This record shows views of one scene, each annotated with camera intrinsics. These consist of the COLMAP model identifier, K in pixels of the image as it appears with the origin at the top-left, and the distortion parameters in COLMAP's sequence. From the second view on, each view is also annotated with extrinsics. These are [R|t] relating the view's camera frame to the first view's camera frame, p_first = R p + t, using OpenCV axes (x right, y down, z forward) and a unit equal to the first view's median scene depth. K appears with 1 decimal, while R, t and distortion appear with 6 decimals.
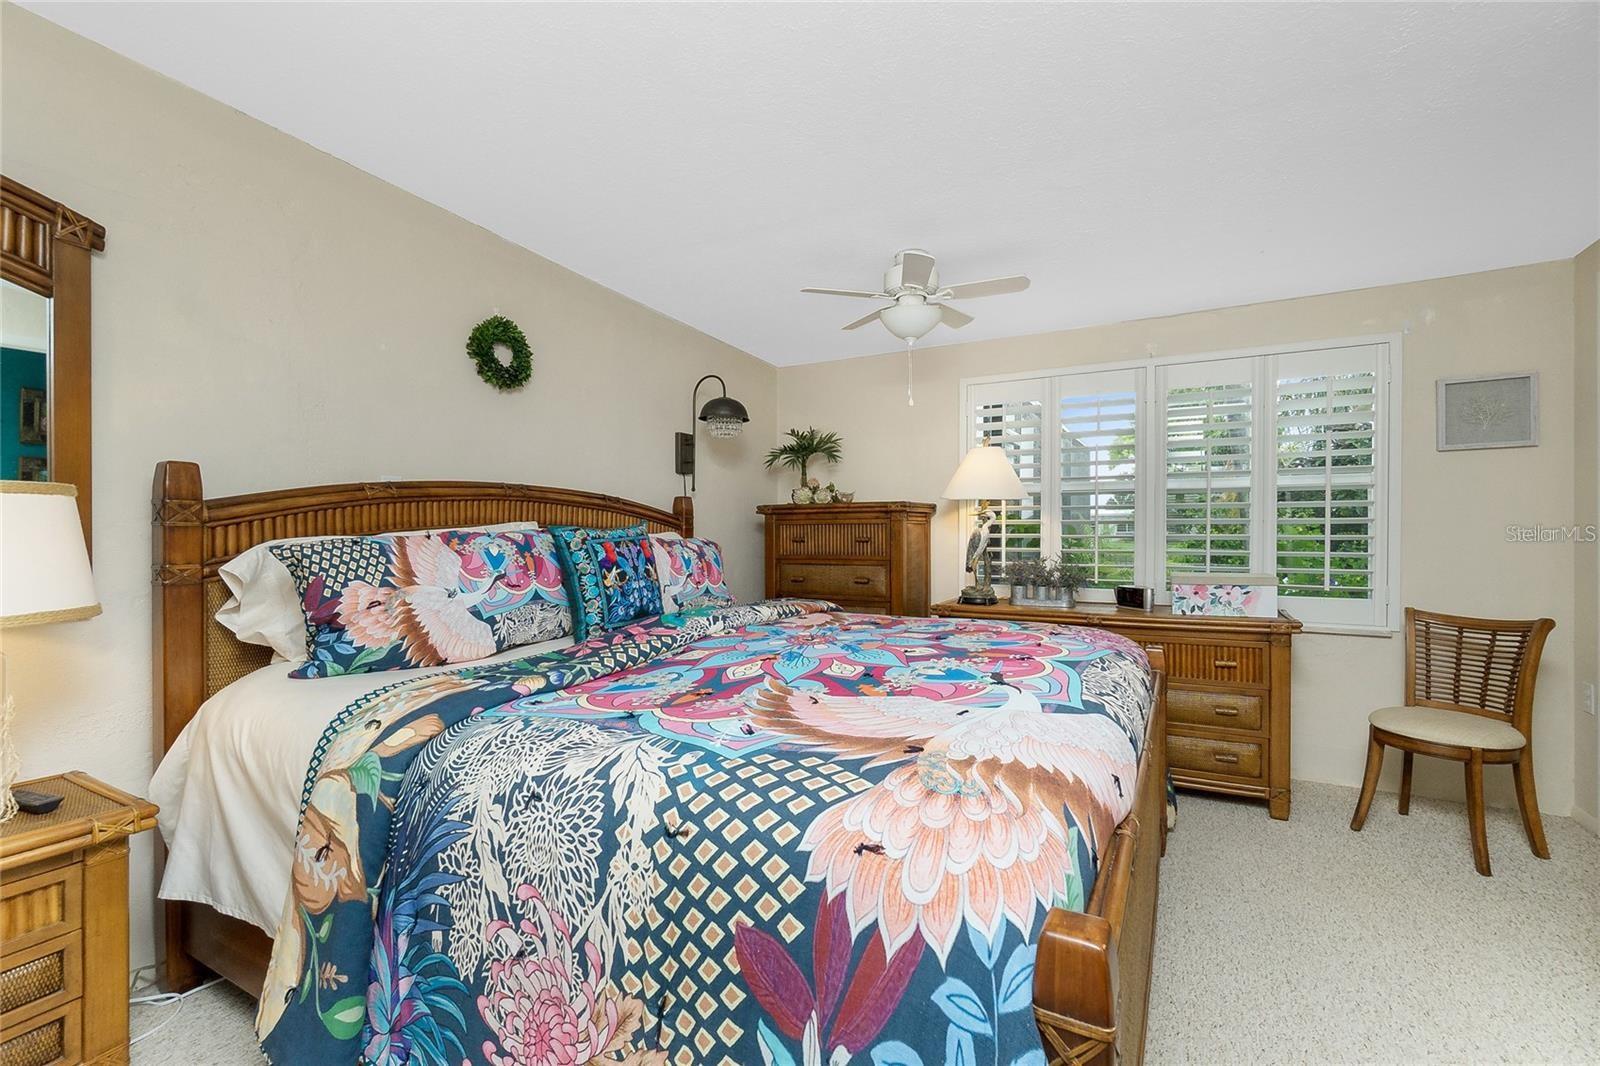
lens RADIAL K [[708.7, 0, 804.0], [0, 708.7, 524.6], [0, 0, 1]] dist [-0.002672, -0.000409]
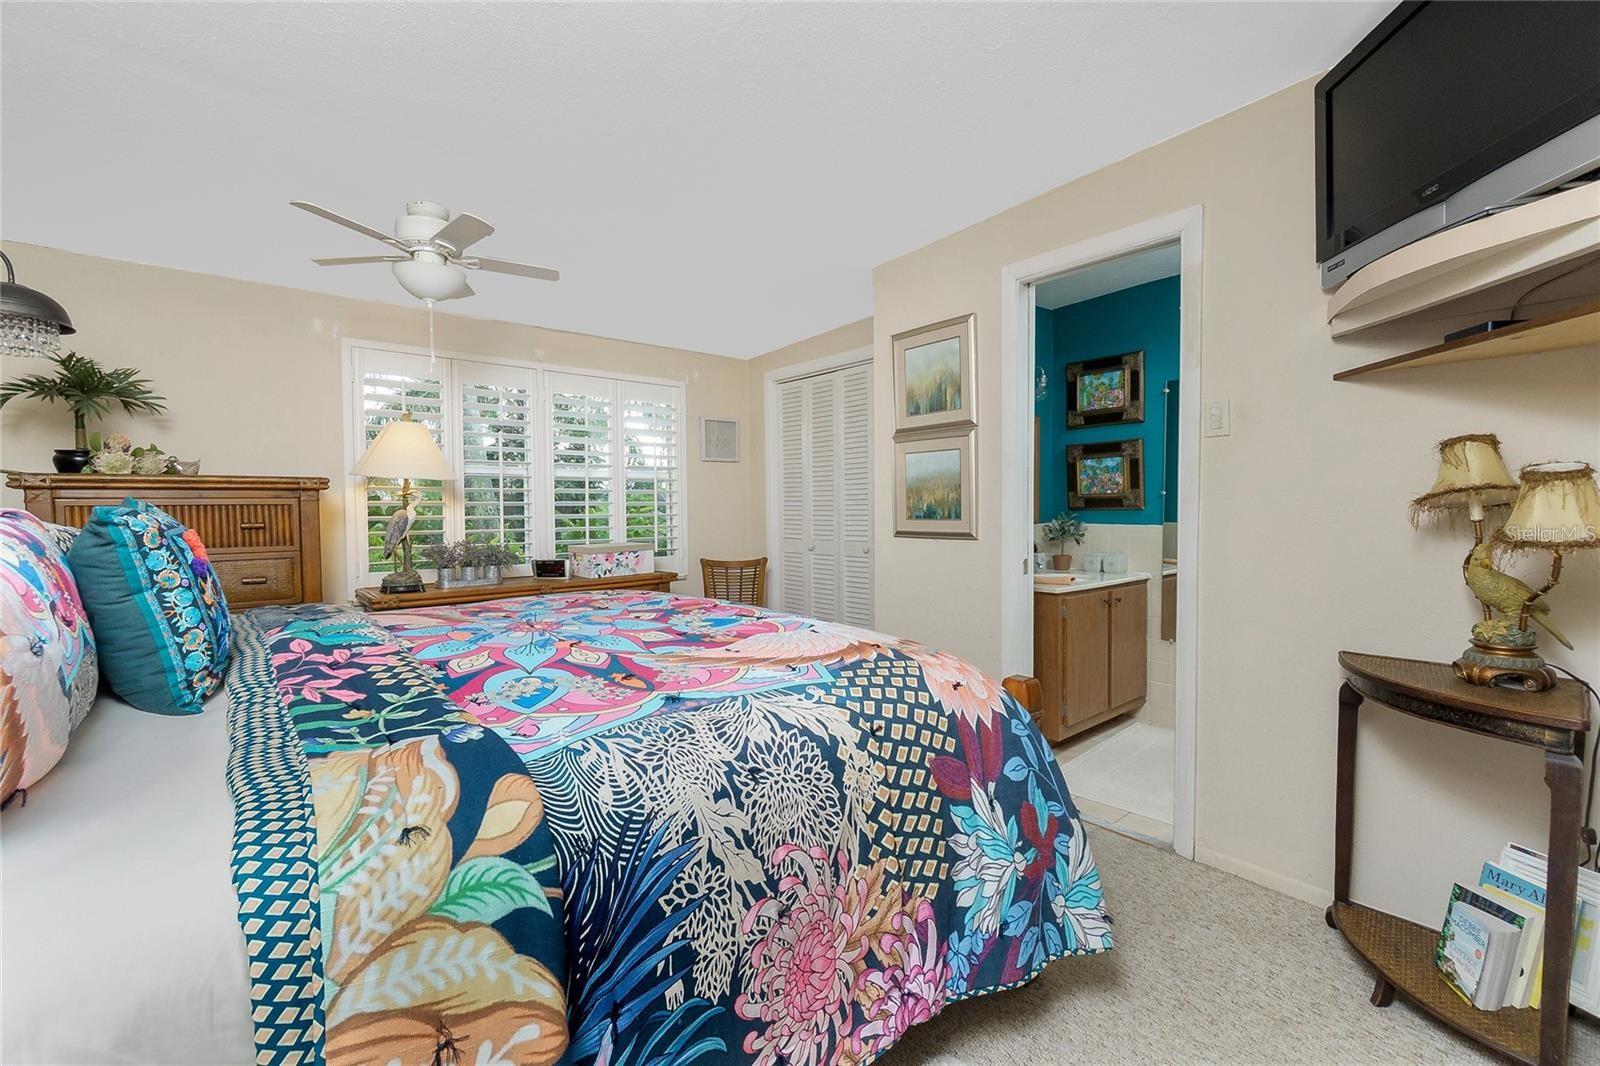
lens RADIAL K [[708.7, 0, 804.0], [0, 708.7, 524.6], [0, 0, 1]] dist [-0.002672, -0.000409]
pose [[0.320030, -0.023377, 0.947119, -1.309549], [0.002665, 0.999714, 0.023774, 0.010086], [-0.947404, -0.005084, 0.320001, 0.615267]]
